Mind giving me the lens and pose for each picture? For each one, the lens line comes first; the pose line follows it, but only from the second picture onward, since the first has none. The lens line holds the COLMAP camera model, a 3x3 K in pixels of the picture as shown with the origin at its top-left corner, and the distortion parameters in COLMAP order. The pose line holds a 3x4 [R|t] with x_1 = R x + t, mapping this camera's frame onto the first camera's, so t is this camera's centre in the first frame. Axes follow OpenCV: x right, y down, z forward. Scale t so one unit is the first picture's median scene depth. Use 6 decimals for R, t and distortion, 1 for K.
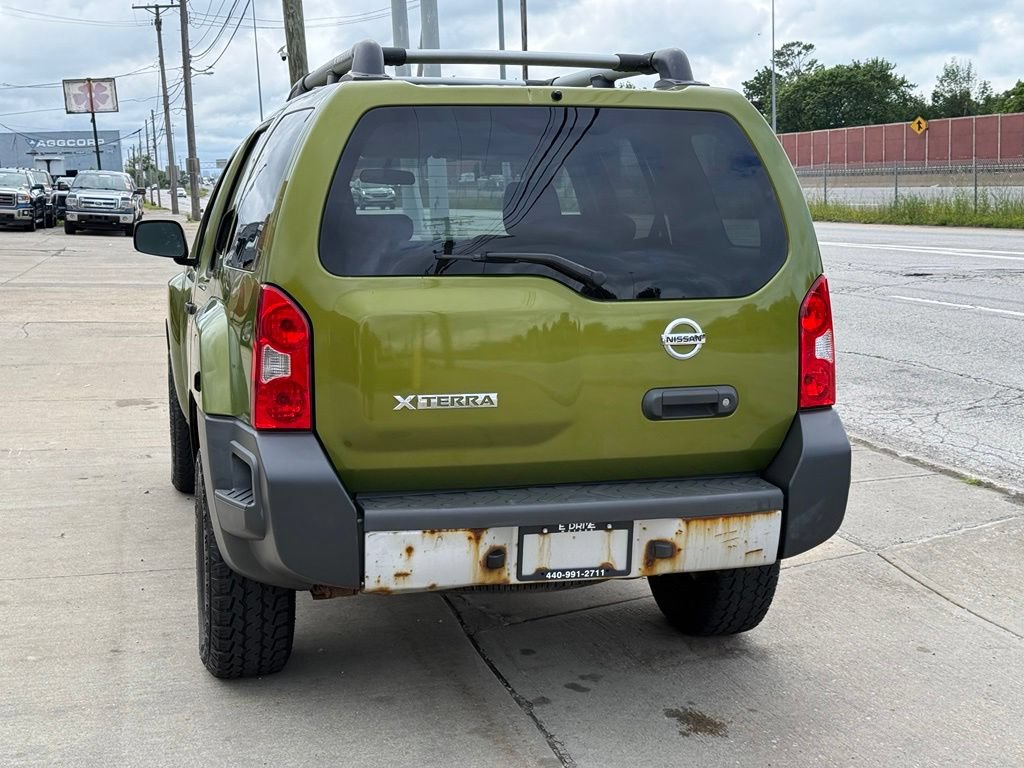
lens RADIAL K [[1421.8, 0, 512.5], [0, 1421.8, 379.7], [0, 0, 1]] dist [0.120060, 0.000000]
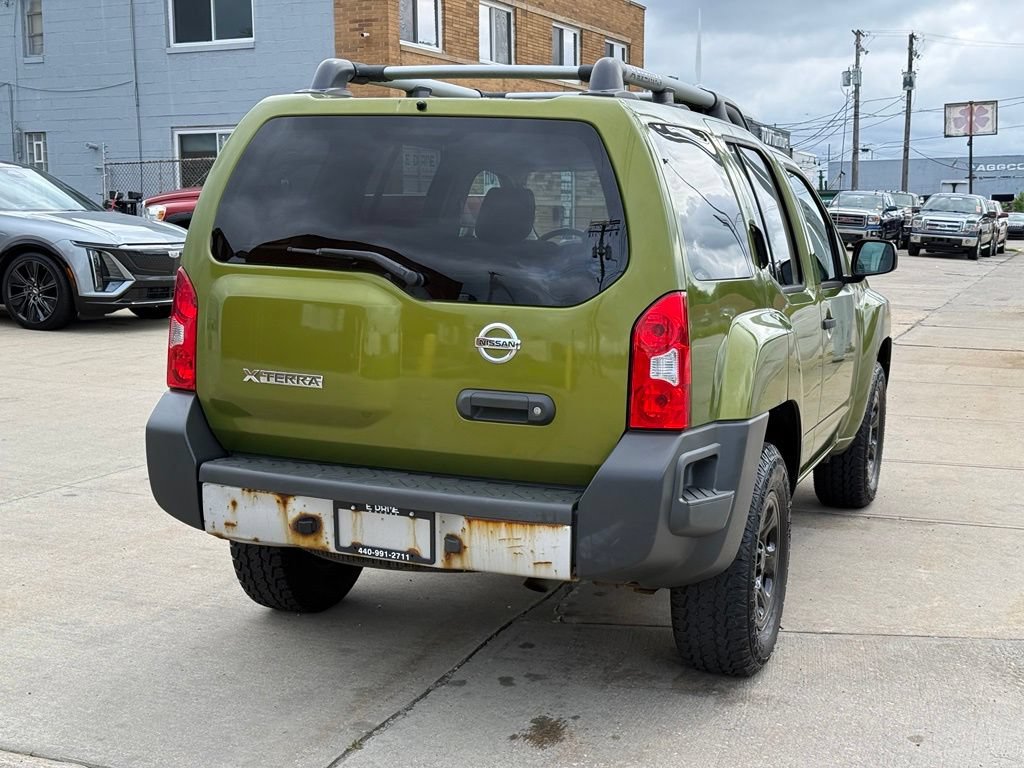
lens RADIAL K [[1421.8, 0, 518.2], [0, 1421.8, 382.1], [0, 0, 1]] dist [0.120060, 0.000000]
pose [[0.810702, 0.096236, -0.577495, 0.629336], [-0.104827, 0.994318, 0.018539, -0.018624], [0.575997, 0.045508, 0.816184, 0.157093]]
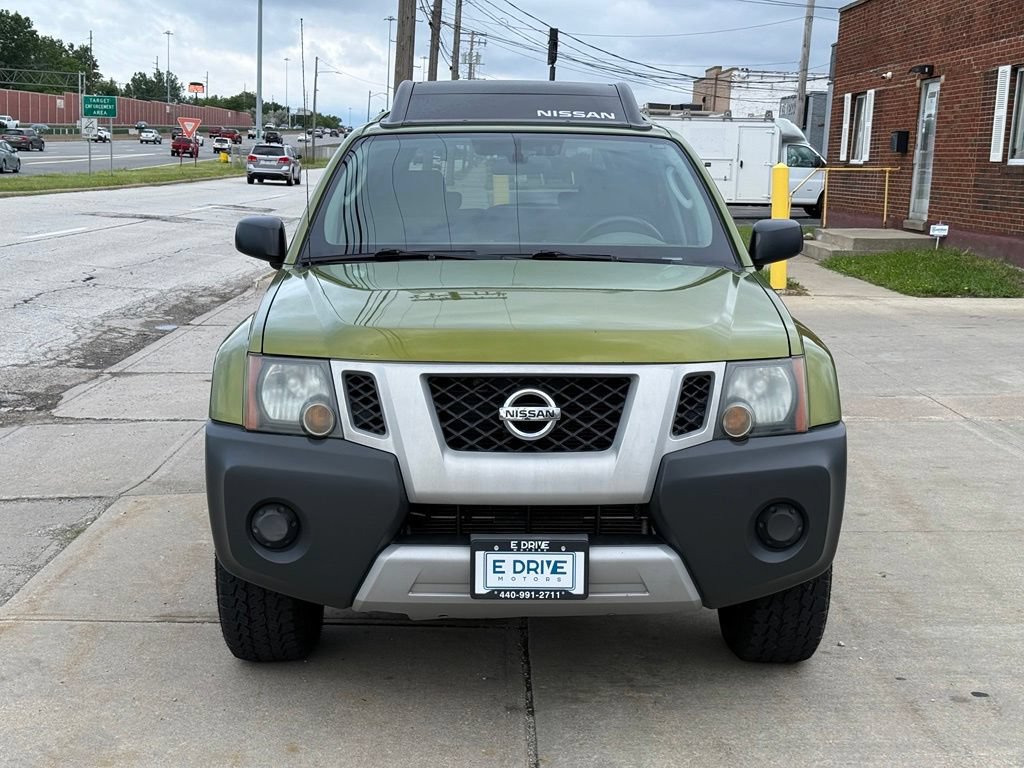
lens RADIAL K [[1421.8, 0, 515.9], [0, 1421.8, 387.9], [0, 0, 1]] dist [0.120060, 0.000000]
pose [[-0.970877, -0.043663, 0.235567, -0.427014], [0.025725, 0.958569, 0.283696, -0.371372], [-0.238195, 0.281493, -0.929529, 2.638868]]
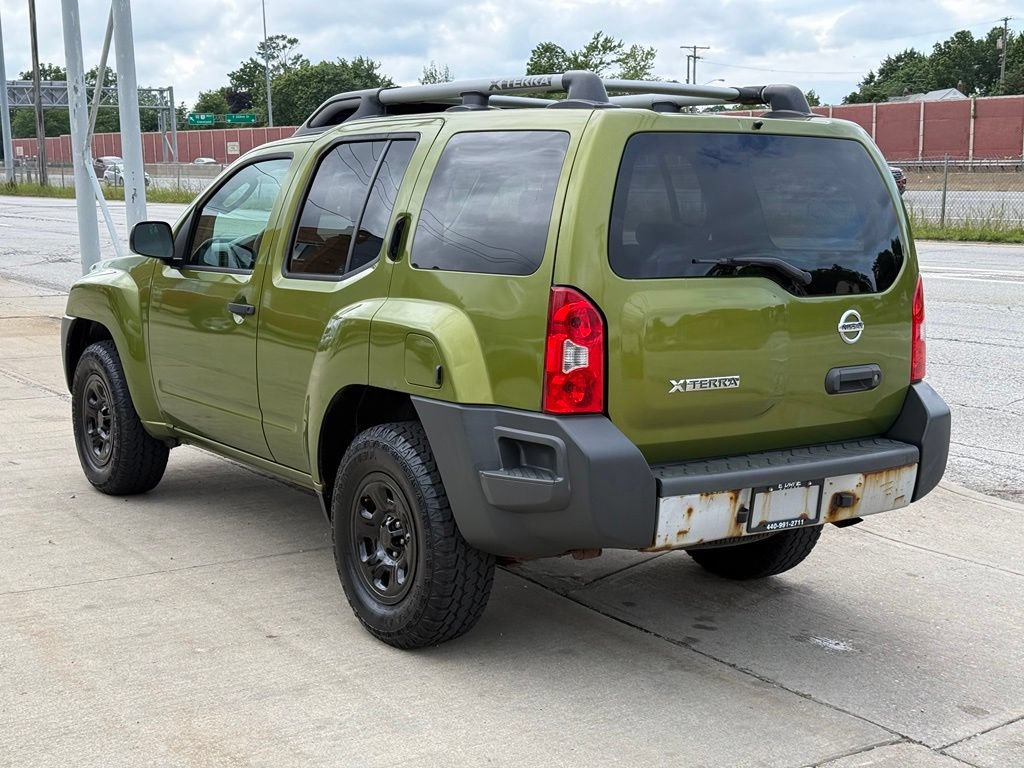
lens RADIAL K [[1421.8, 0, 513.7], [0, 1421.8, 378.9], [0, 0, 1]] dist [0.120060, 0.000000]
pose [[0.937511, -0.033440, 0.346344, -0.503698], [0.031671, 0.999440, 0.010767, -0.005582], [-0.346510, 0.000875, 0.938046, -0.043951]]
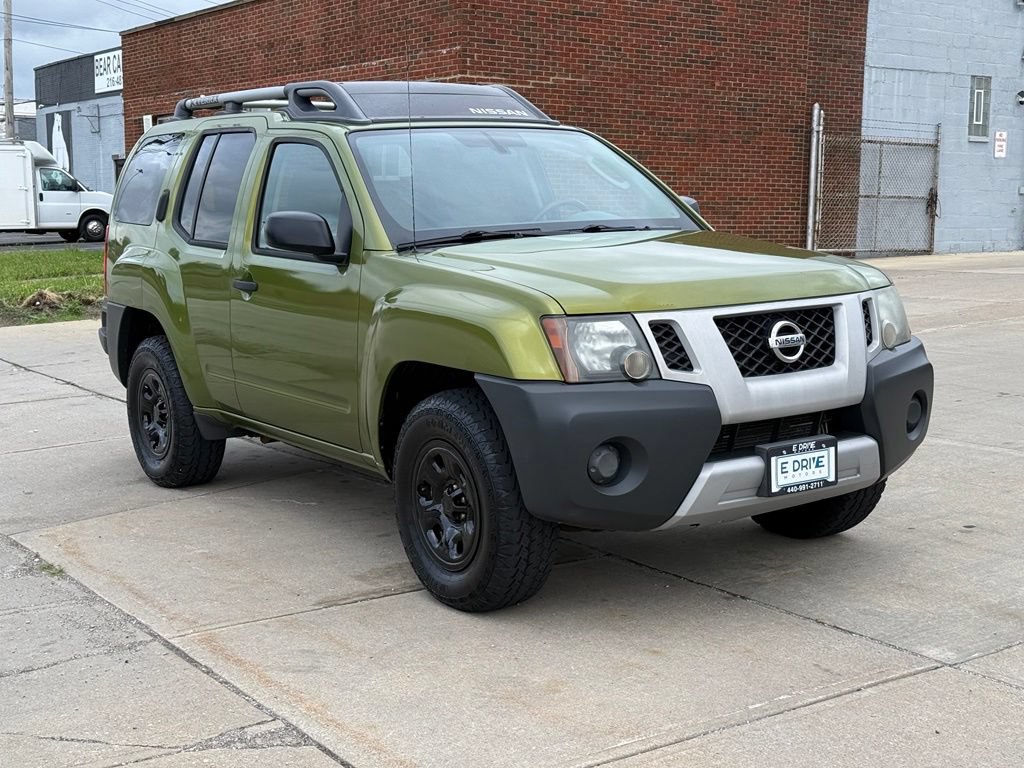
lens RADIAL K [[1421.8, 0, 513.3], [0, 1421.8, 391.3], [0, 0, 1]] dist [0.120060, 0.000000]
pose [[-0.942748, 0.074931, -0.324979, 0.317914], [-0.016631, 0.962658, 0.270209, -0.359011], [0.333091, 0.260144, -0.906298, 2.745951]]
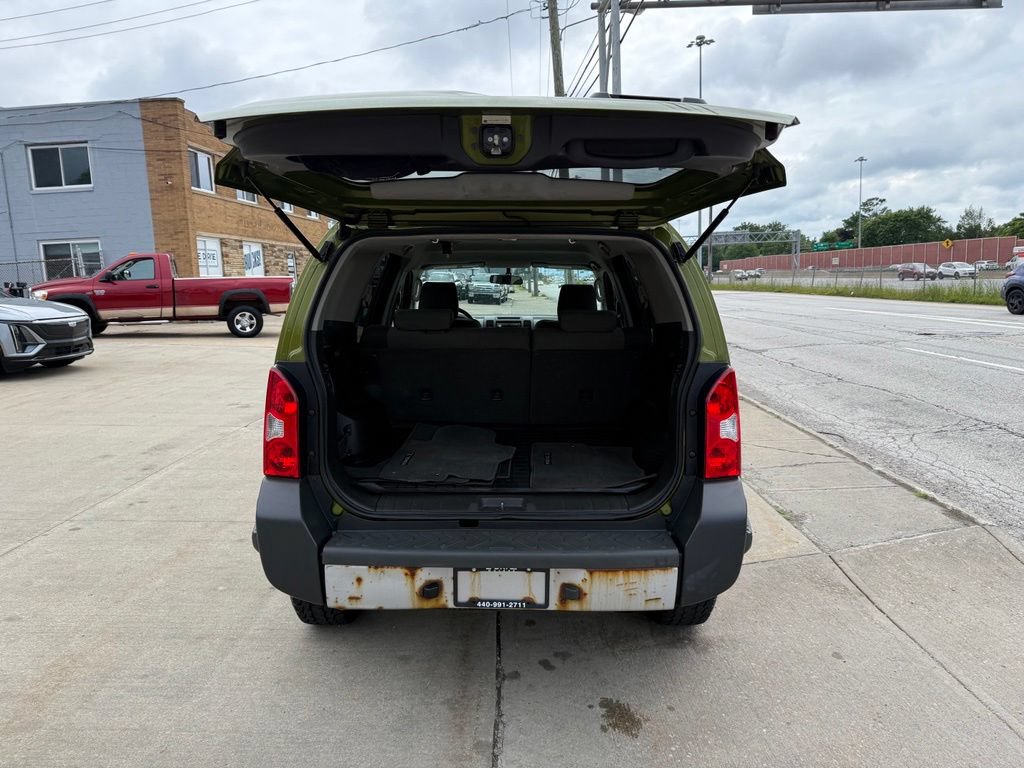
lens RADIAL K [[722.7, 0, 515.1], [0, 722.7, 378.2], [0, 0, 1]] dist [0.031279, -0.038210]
pose [[0.966230, 0.036801, -0.255041, 0.181218], [-0.035718, 0.999322, 0.008875, -0.058173], [0.255195, 0.000534, 0.966889, 0.337647]]
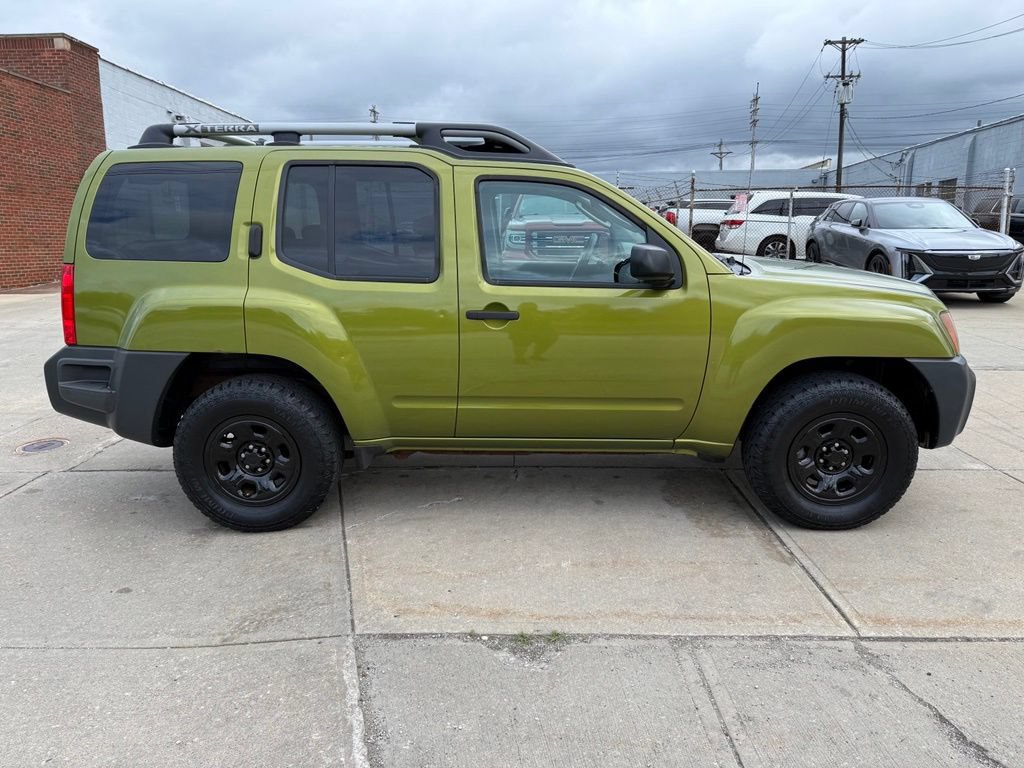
lens RADIAL K [[717.0, 0, 517.5], [0, 717.0, 386.0], [0, 0, 1]] dist [0.023404, -0.022404]
pose [[-0.272554, 0.224743, -0.935524, 0.806900], [-0.126129, 0.955599, 0.266311, -0.206903], [0.953838, 0.190581, -0.232105, 1.577924]]
